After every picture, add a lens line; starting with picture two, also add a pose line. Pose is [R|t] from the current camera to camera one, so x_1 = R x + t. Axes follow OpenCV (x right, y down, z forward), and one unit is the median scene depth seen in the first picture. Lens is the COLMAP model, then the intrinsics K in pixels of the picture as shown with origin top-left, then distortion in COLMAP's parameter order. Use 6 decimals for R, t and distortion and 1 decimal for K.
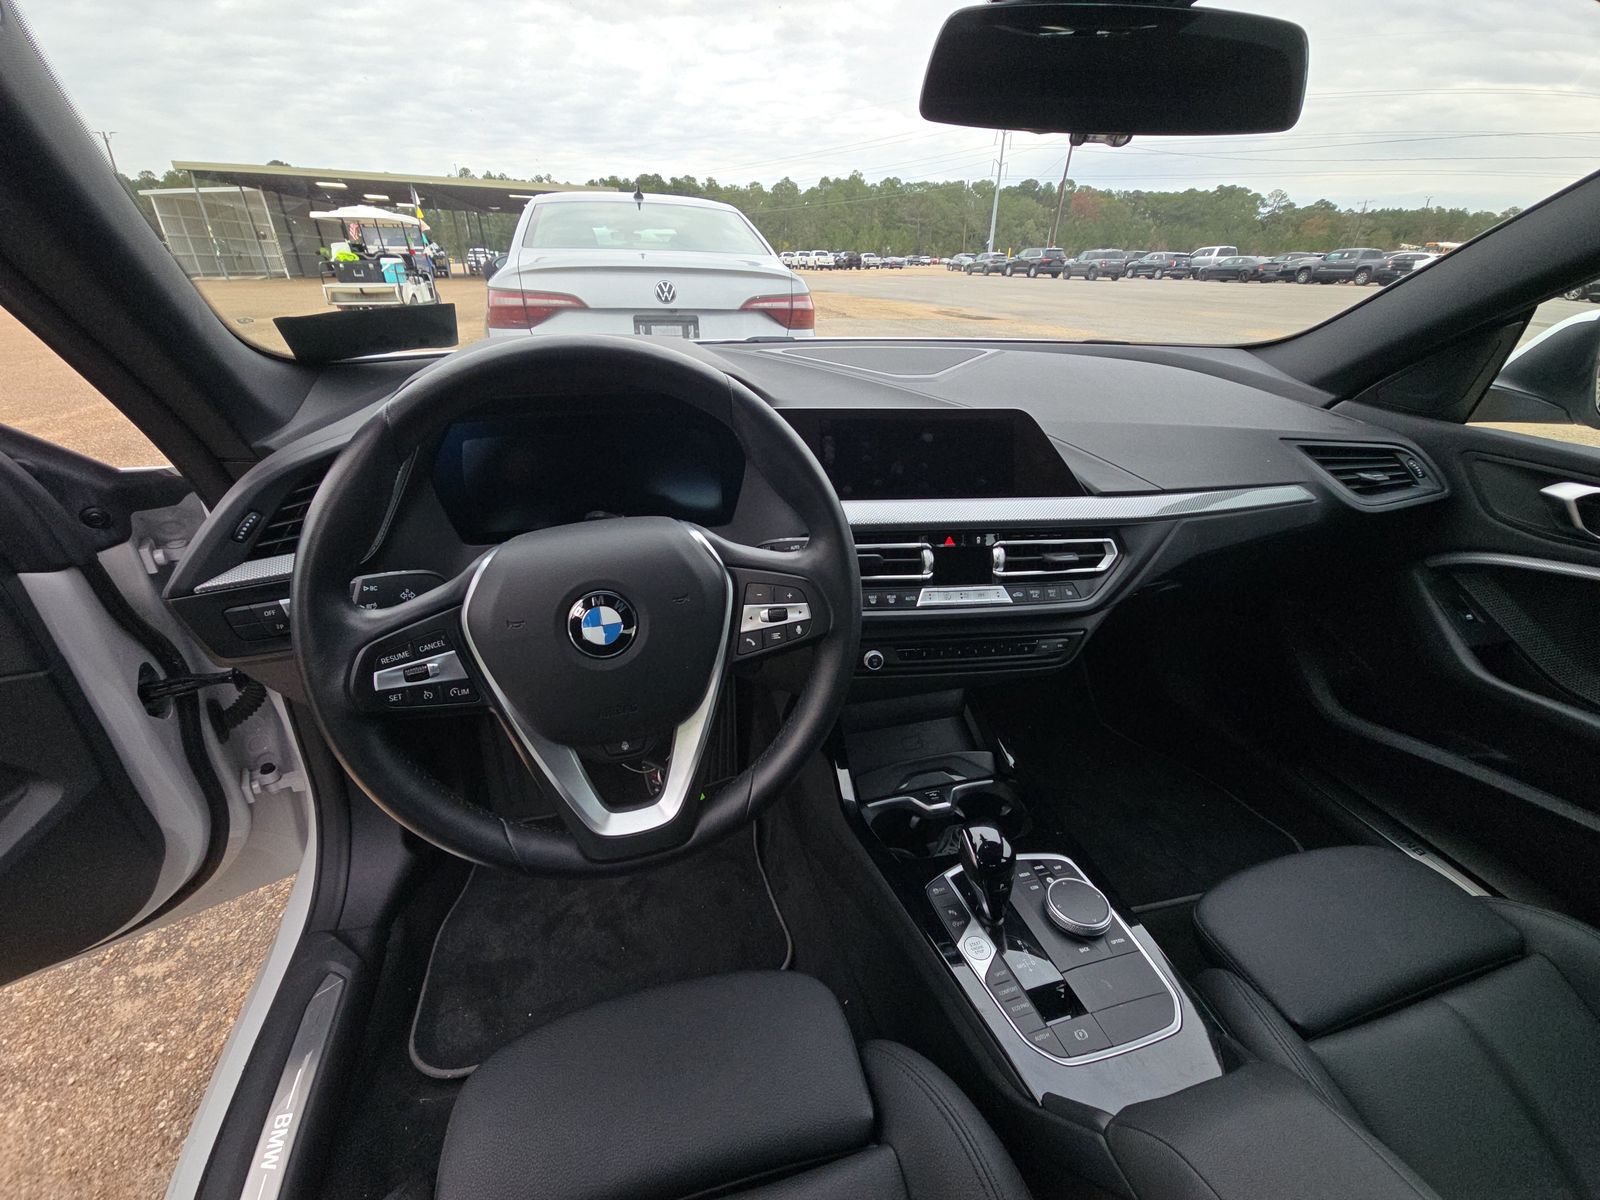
lens RADIAL K [[650.6, 0, 792.9], [0, 650.6, 583.1], [0, 0, 1]] dist [0.009257, -0.011490]
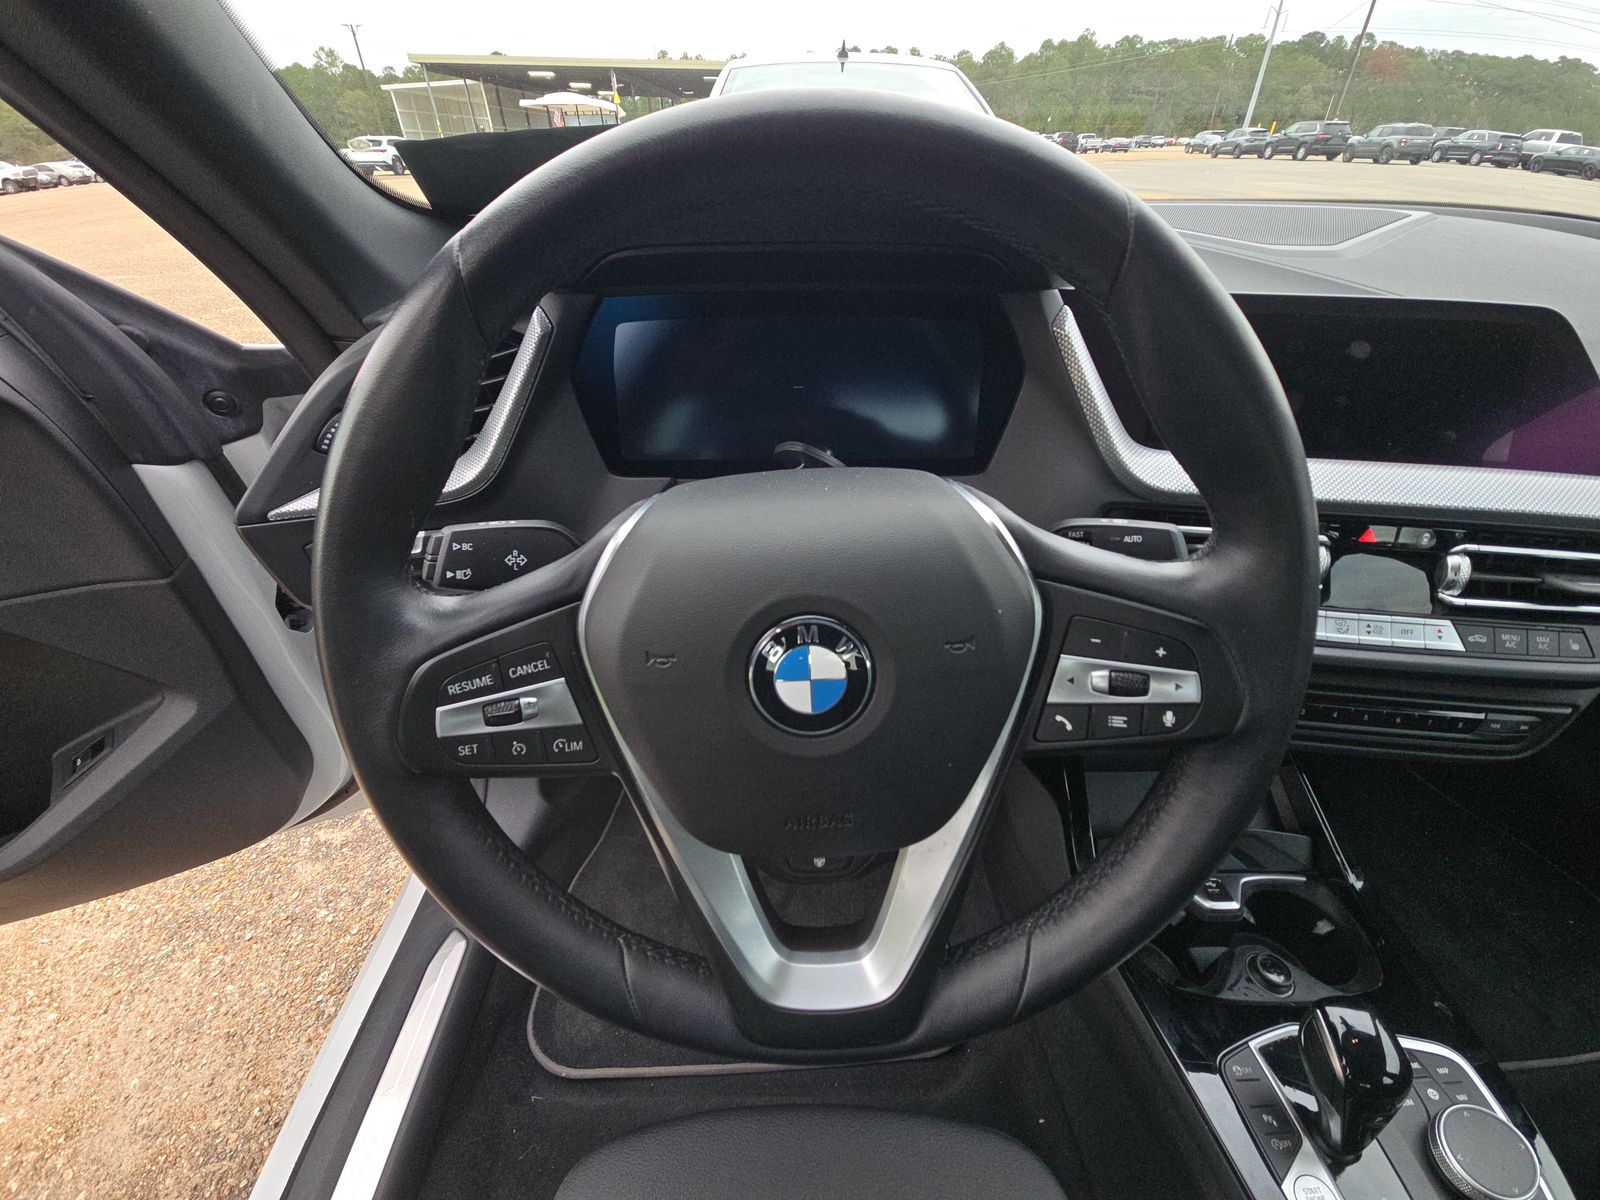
lens RADIAL K [[650.6, 0, 786.0], [0, 650.6, 583.0], [0, 0, 1]] dist [0.009257, -0.011490]
pose [[0.966032, 0.125277, -0.226024, -0.117710], [-0.095111, 0.985604, 0.139779, -0.050559], [0.240282, -0.113533, 0.964041, 0.286343]]
